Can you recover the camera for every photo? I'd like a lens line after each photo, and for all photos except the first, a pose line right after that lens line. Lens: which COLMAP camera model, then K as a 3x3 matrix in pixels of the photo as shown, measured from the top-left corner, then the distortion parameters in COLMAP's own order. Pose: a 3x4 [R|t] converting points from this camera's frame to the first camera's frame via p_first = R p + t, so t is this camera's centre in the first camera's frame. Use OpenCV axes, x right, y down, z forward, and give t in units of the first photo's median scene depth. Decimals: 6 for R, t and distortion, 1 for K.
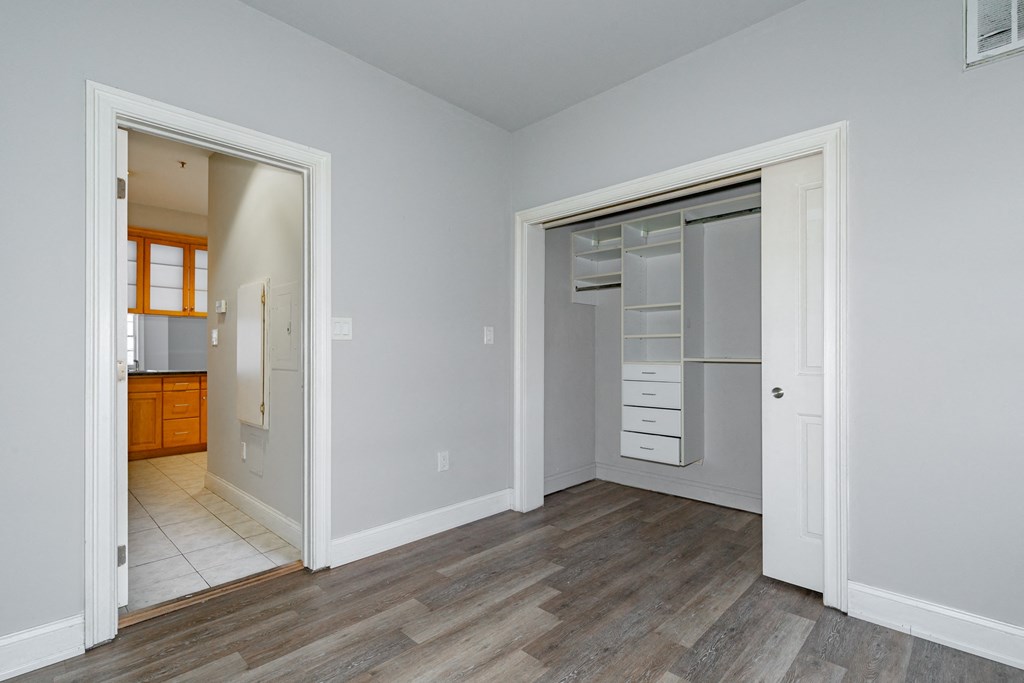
lens RADIAL K [[482.6, 0, 503.8], [0, 482.6, 349.7], [0, 0, 1]] dist [0.001657, 0.000111]
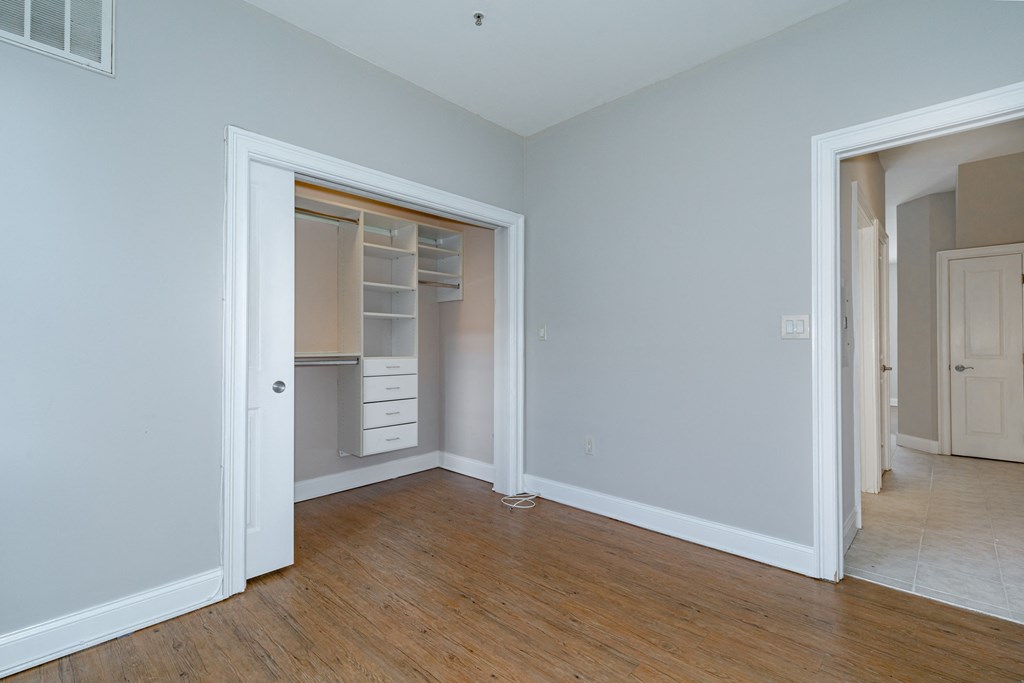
lens RADIAL K [[482.6, 0, 503.8], [0, 482.6, 349.7], [0, 0, 1]] dist [0.001657, 0.000111]
pose [[-0.029547, -0.002360, 0.999561, -0.718692], [-0.003739, 0.999990, 0.002251, 0.006673], [-0.999556, -0.003671, -0.029556, 0.760016]]
